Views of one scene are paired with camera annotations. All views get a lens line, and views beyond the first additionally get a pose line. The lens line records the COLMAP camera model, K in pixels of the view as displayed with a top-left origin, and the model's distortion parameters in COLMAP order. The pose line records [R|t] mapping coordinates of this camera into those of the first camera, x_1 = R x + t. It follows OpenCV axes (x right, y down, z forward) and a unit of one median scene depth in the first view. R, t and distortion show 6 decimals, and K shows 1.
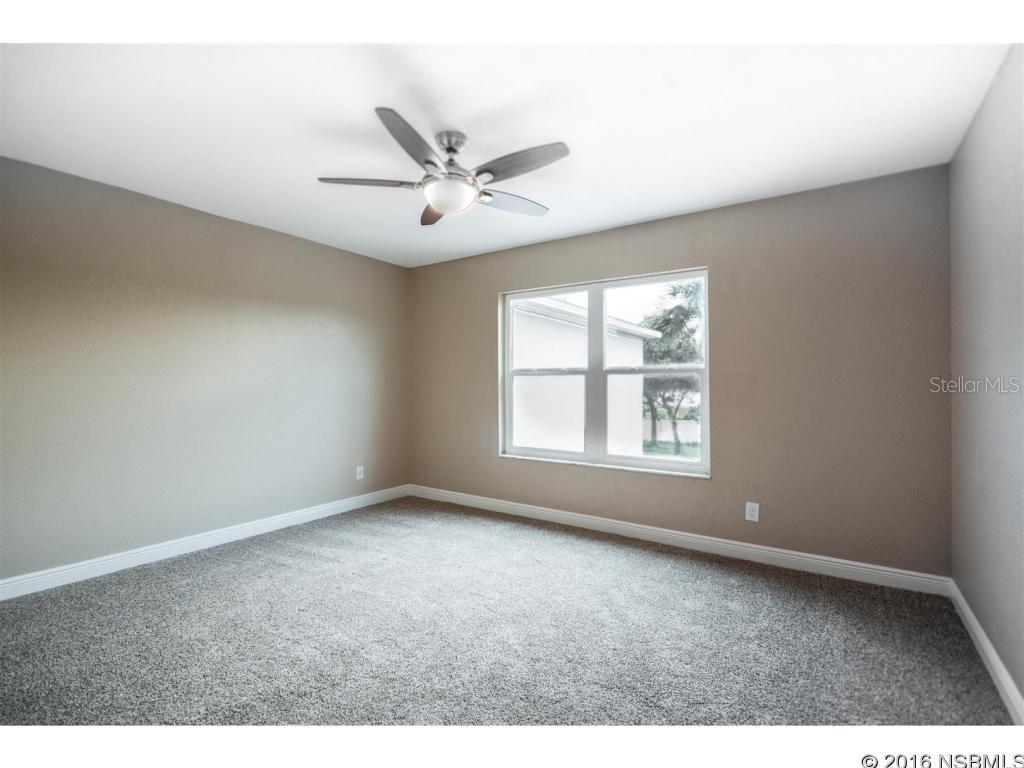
lens RADIAL K [[484.1, 0, 512.0], [0, 484.1, 384.0], [0, 0, 1]] dist [0.000536, 0.000020]
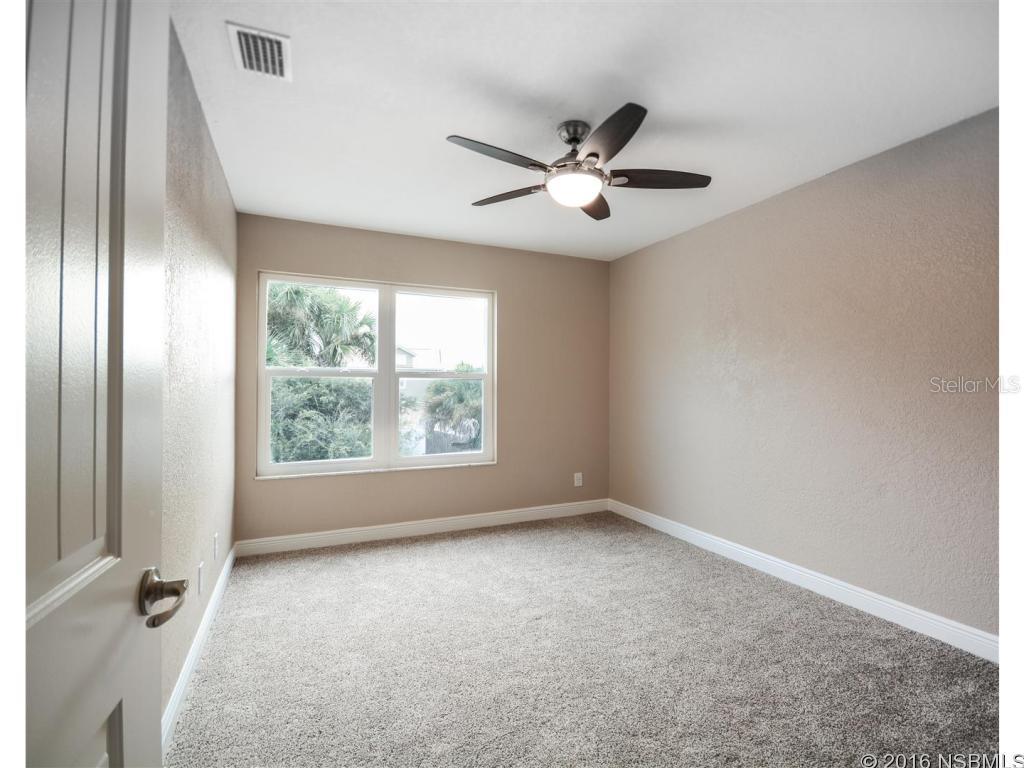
lens RADIAL K [[442.1, 0, 512.0], [0, 442.1, 384.0], [0, 0, 1]] dist [-0.000158, -0.000012]
pose [[0.531471, 0.008482, 0.847034, -0.494464], [-0.004377, 0.999964, -0.007267, -0.001412], [-0.847065, 0.000154, 0.531489, 0.347689]]
